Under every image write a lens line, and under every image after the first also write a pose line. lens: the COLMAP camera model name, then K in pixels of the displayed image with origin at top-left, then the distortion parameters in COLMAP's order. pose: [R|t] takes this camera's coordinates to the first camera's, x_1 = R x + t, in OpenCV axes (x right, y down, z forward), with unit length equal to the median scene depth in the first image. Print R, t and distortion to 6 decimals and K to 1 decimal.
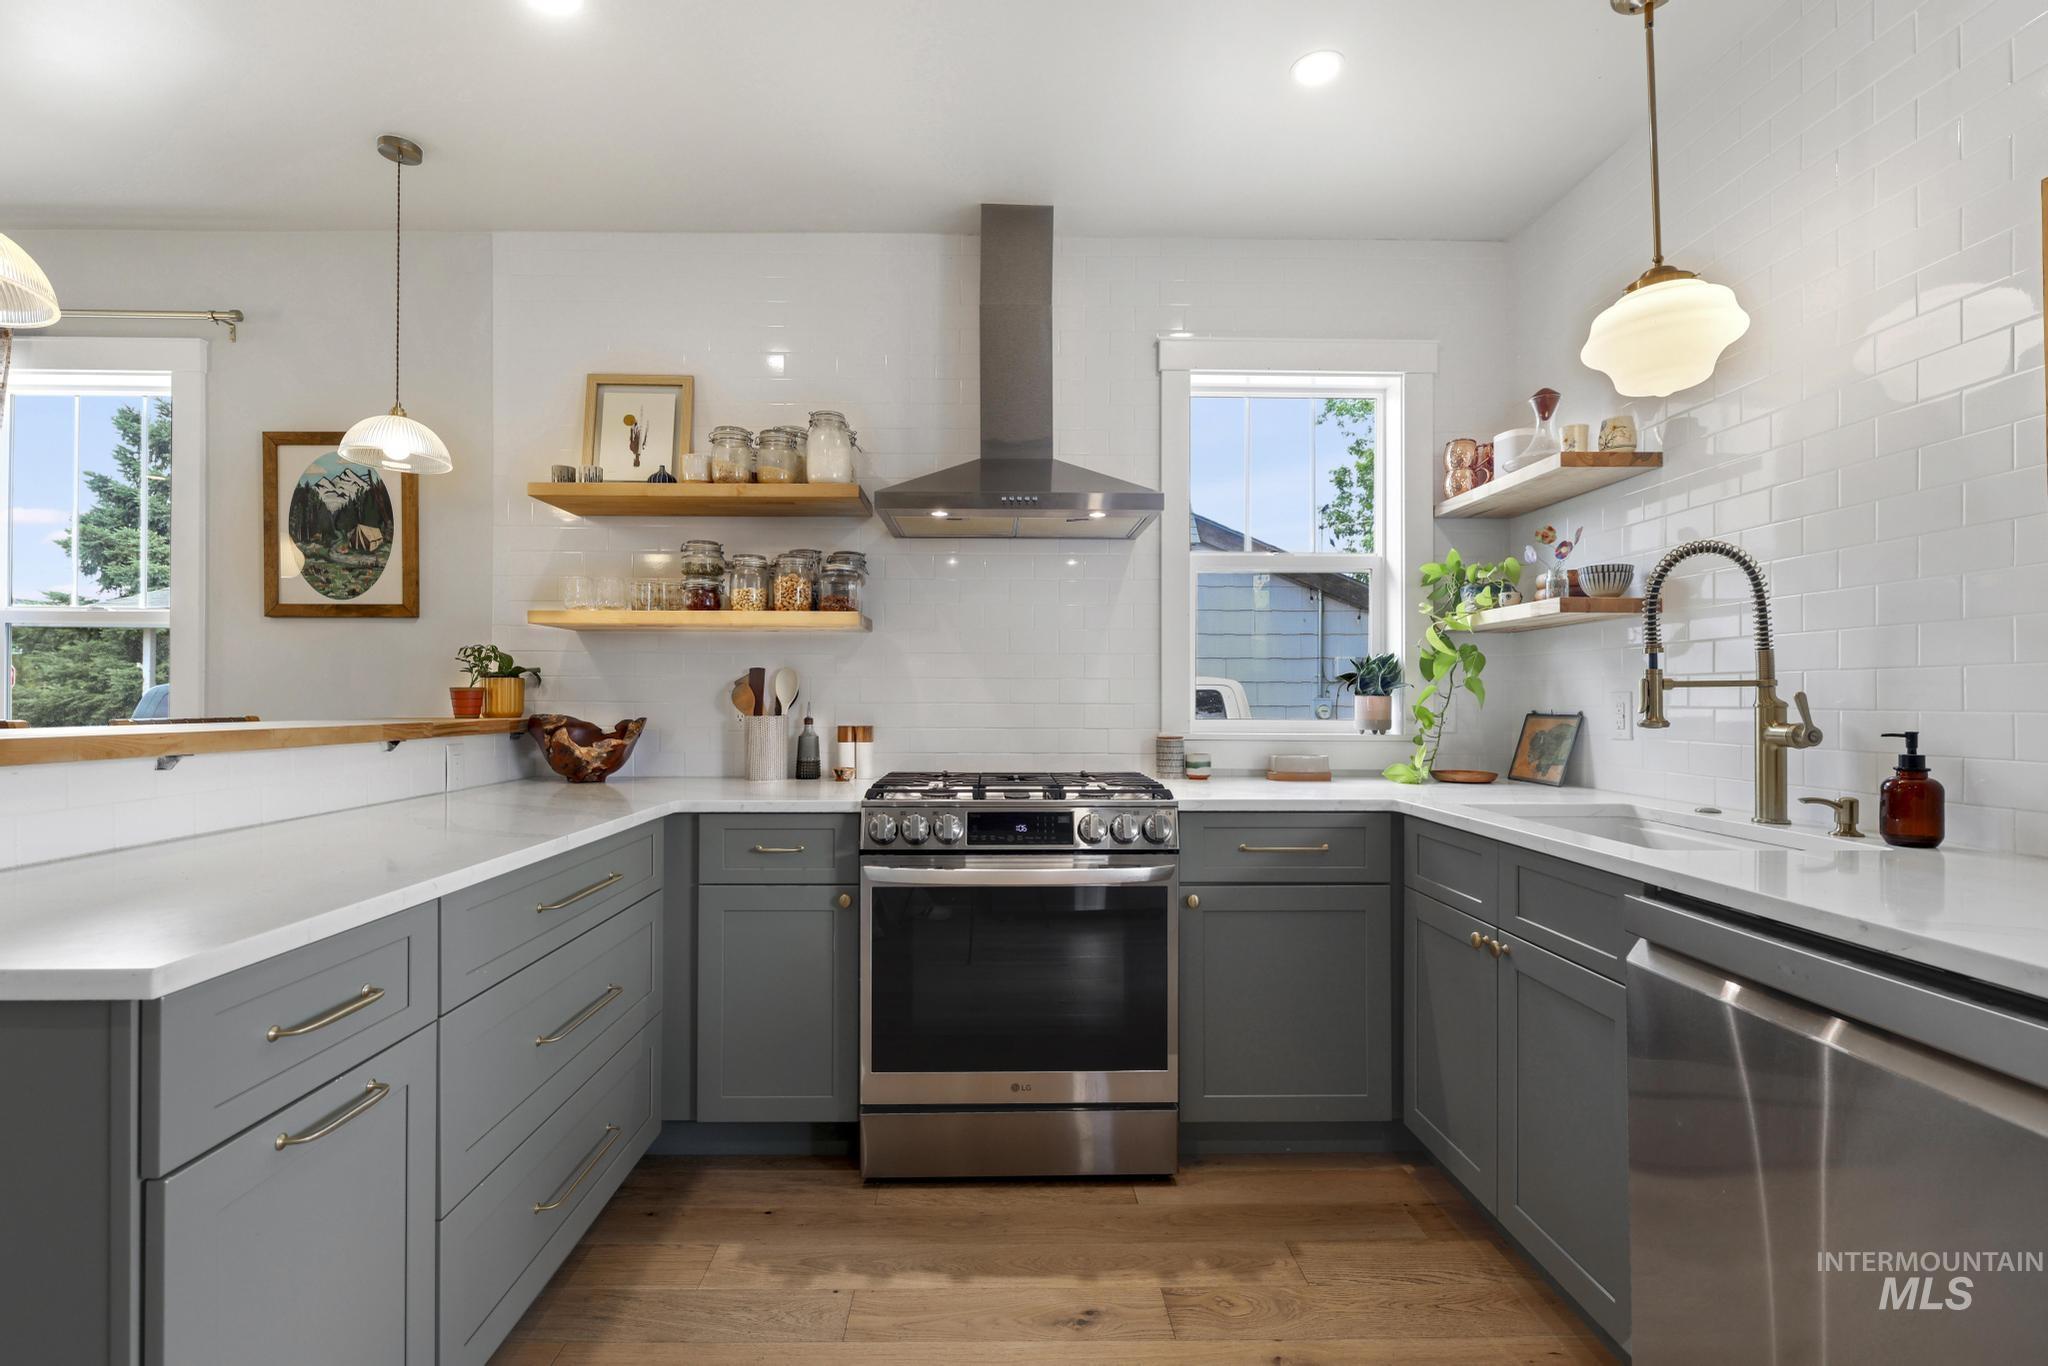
lens RADIAL K [[948.4, 0, 985.2], [0, 948.4, 688.0], [0, 0, 1]] dist [0.001044, 0.000045]
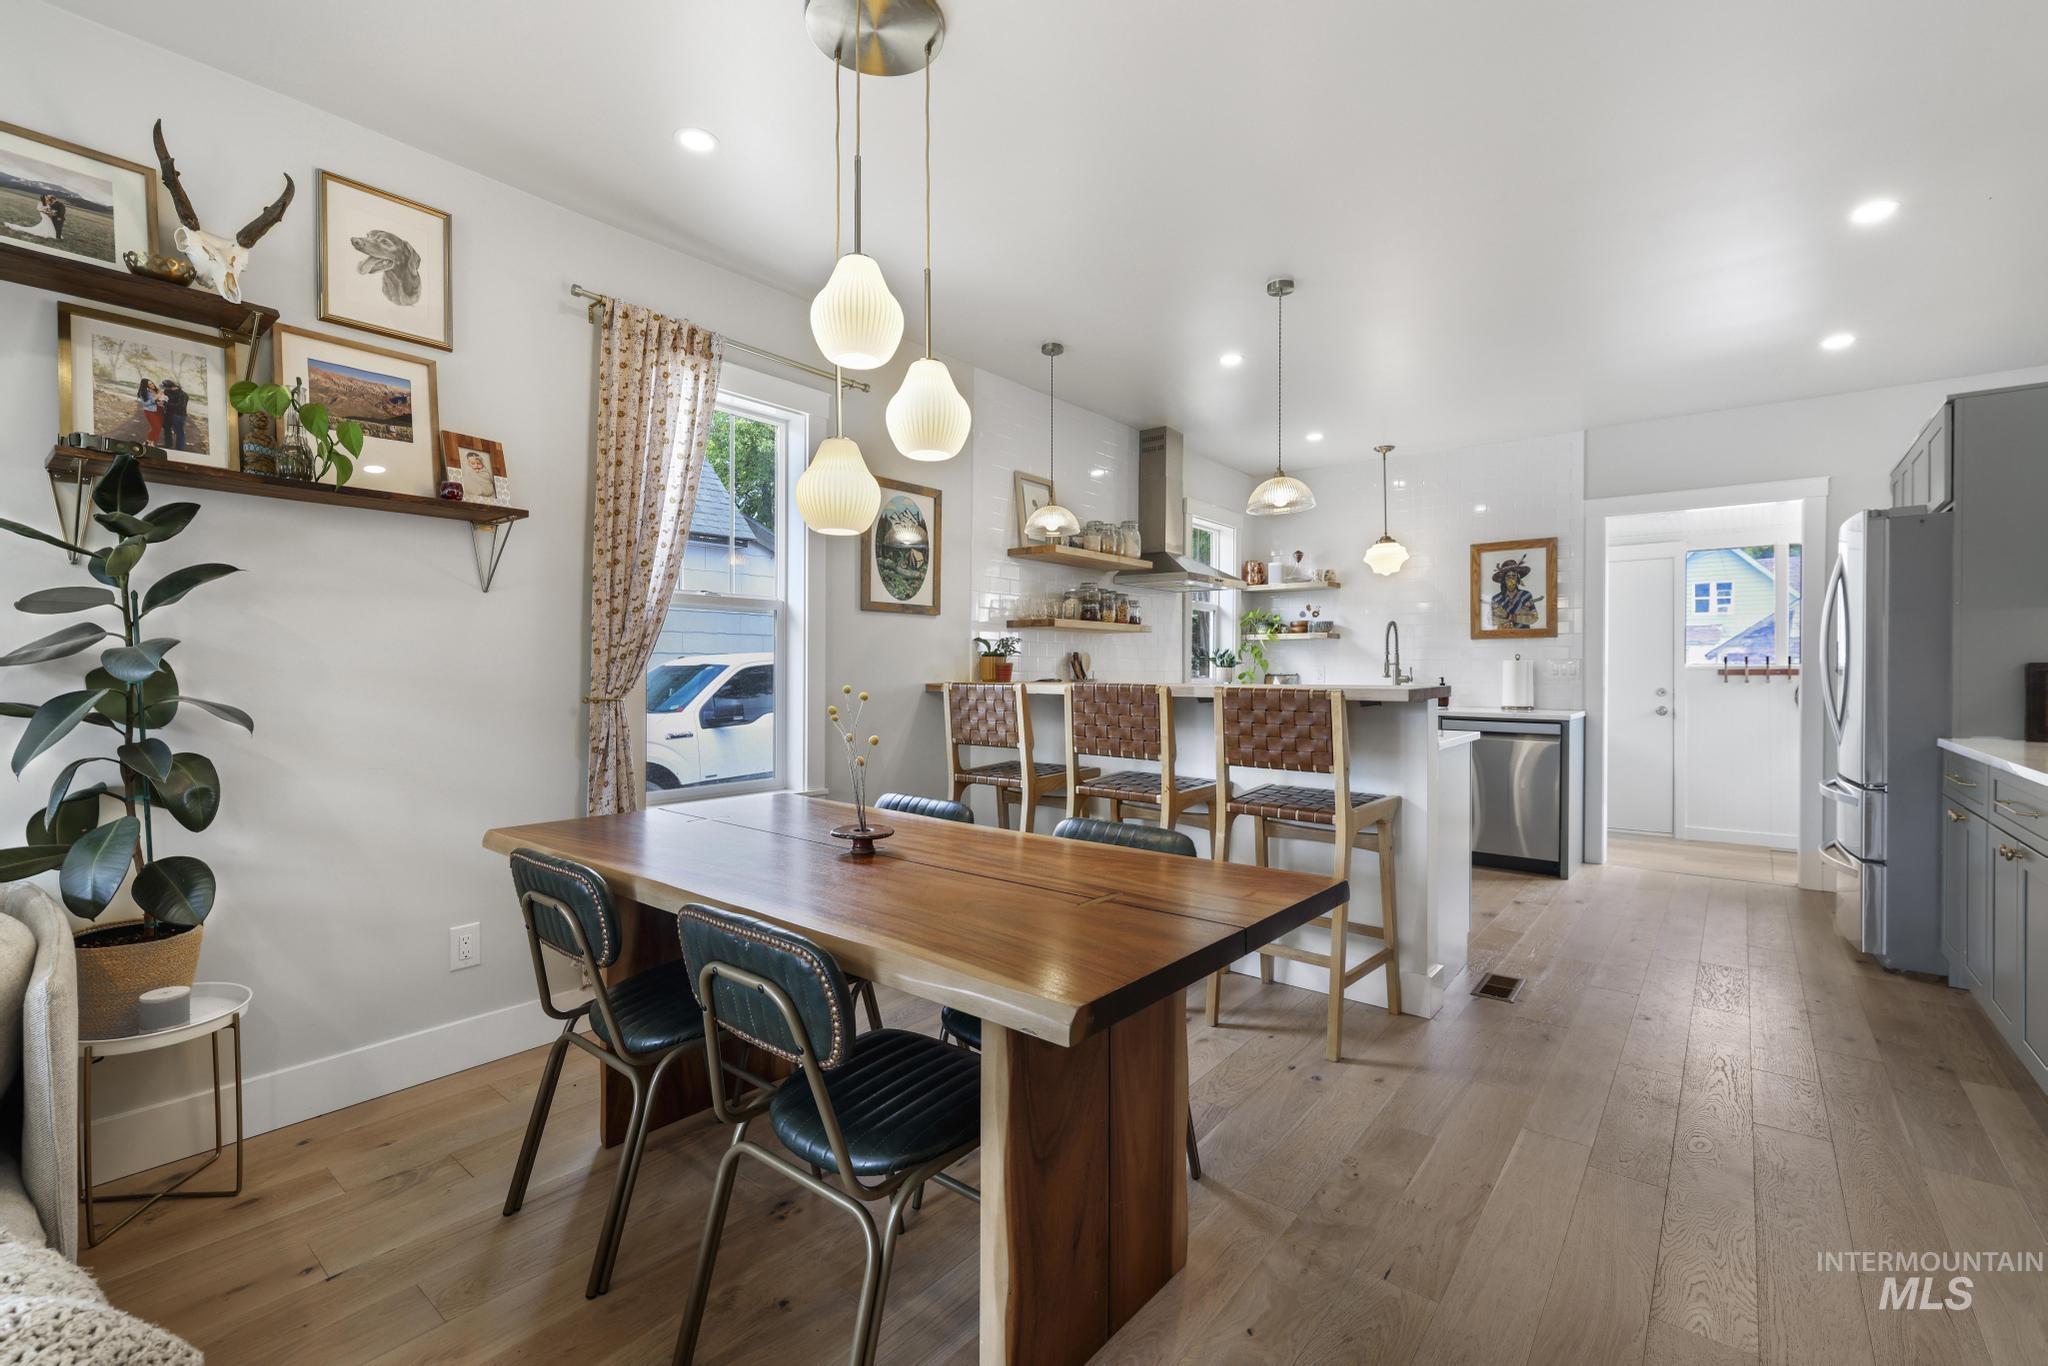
lens RADIAL K [[891.8, 0, 1019.8], [0, 891.8, 677.1], [0, 0, 1]] dist [-0.000040, -0.000045]
pose [[0.637428, -0.009576, 0.770450, -1.710417], [-0.007820, 0.999791, 0.018896, -0.004969], [-0.770470, -0.018070, 0.637220, 0.007155]]
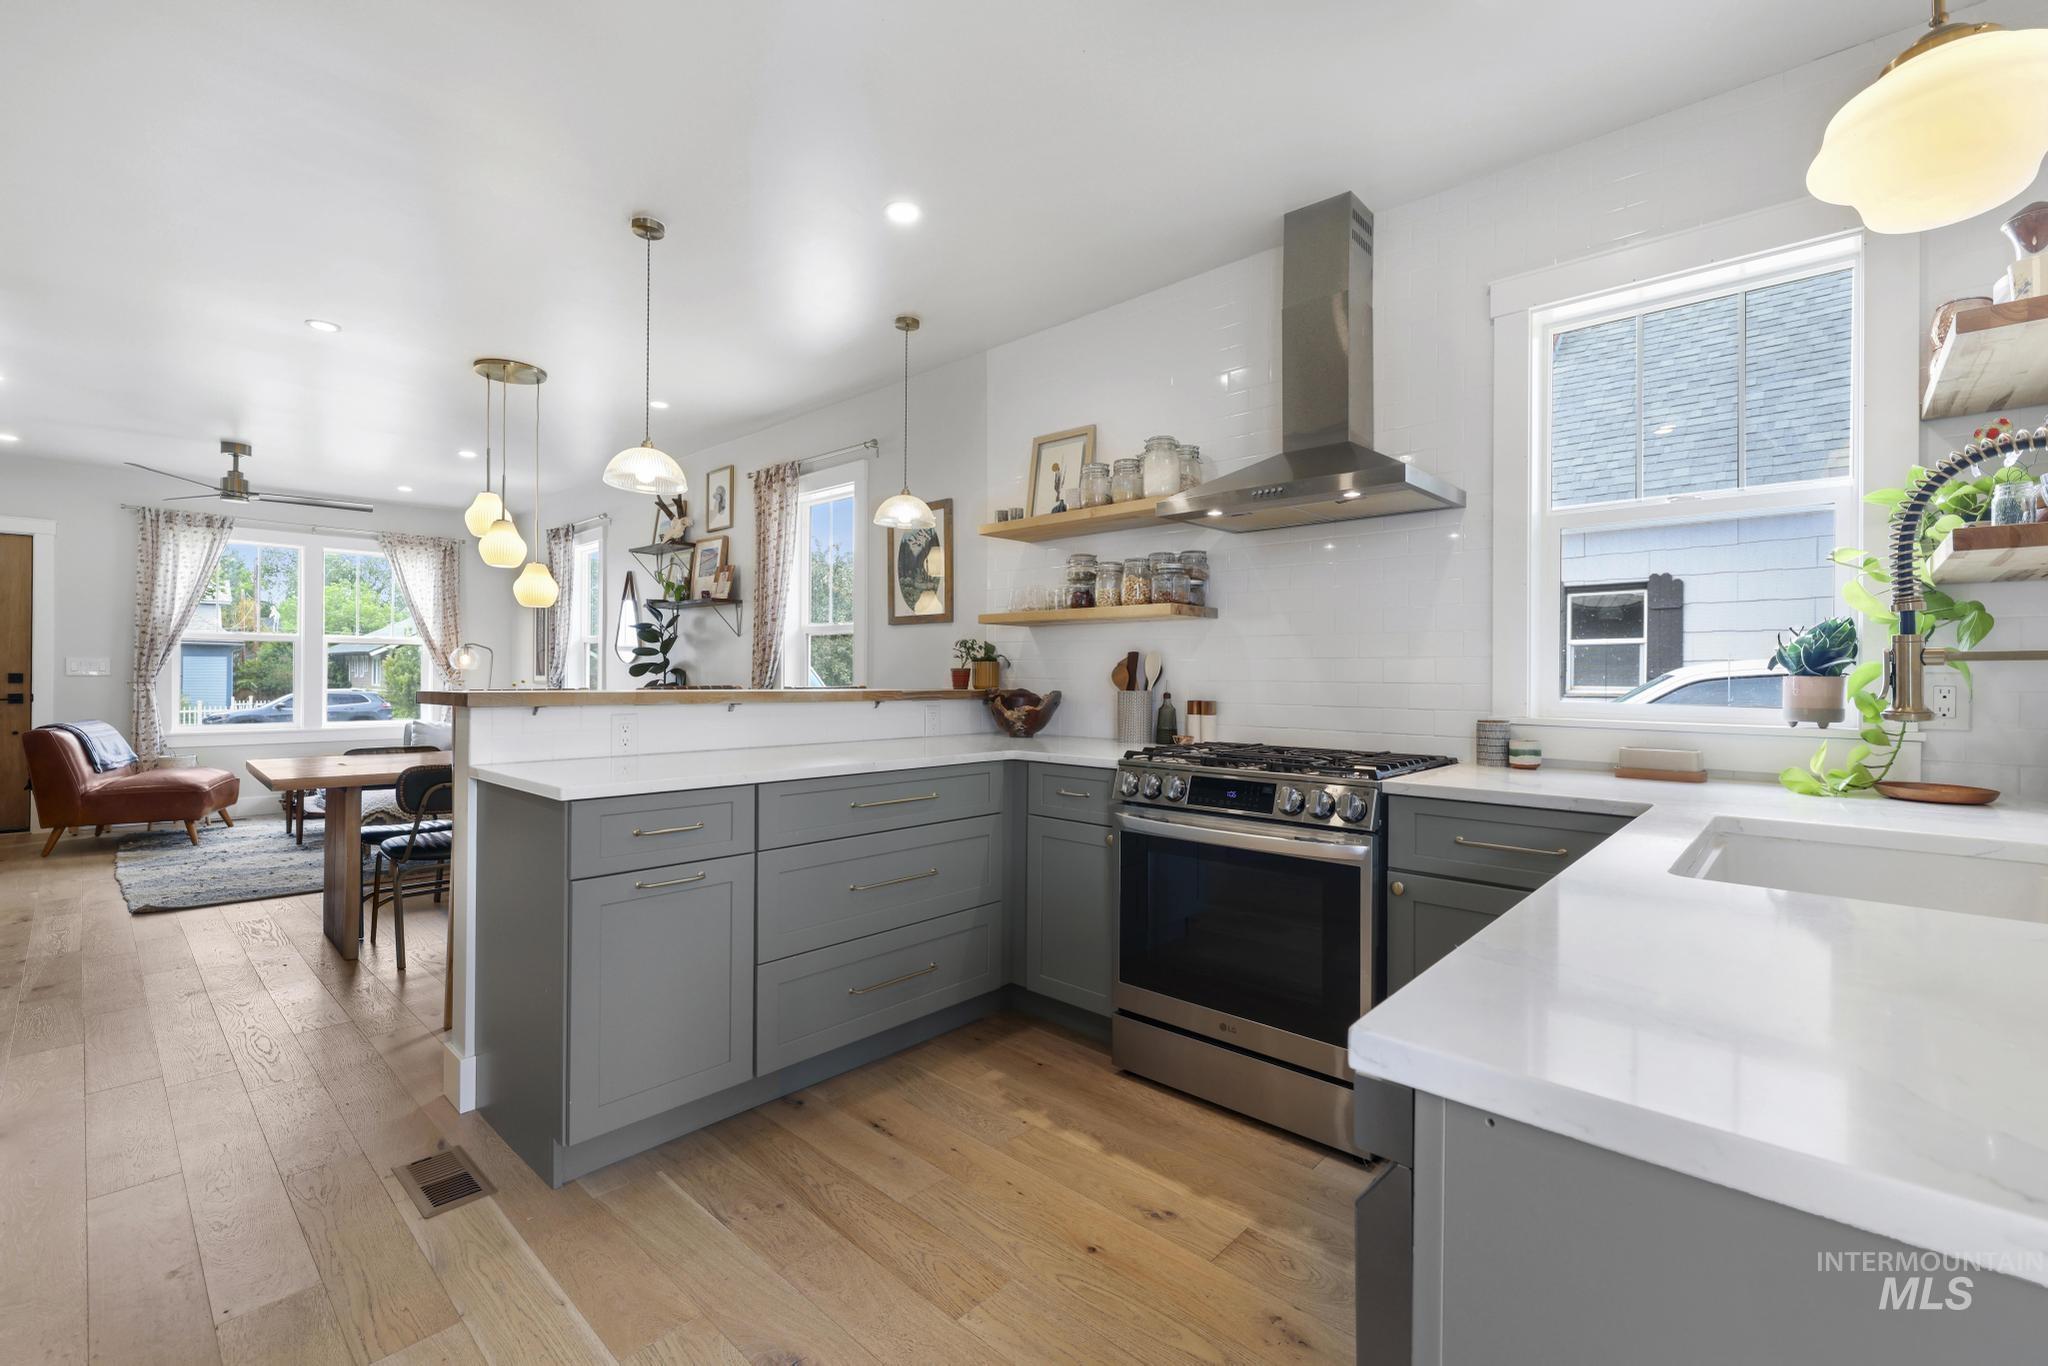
lens RADIAL K [[891.8, 0, 1017.7], [0, 891.8, 673.1], [0, 0, 1]] dist [-0.000040, -0.000045]
pose [[0.716364, 0.000751, -0.697727, 0.486359], [0.001857, 0.999994, 0.002983, 0.002752], [0.697725, -0.003433, 0.716358, 0.070356]]
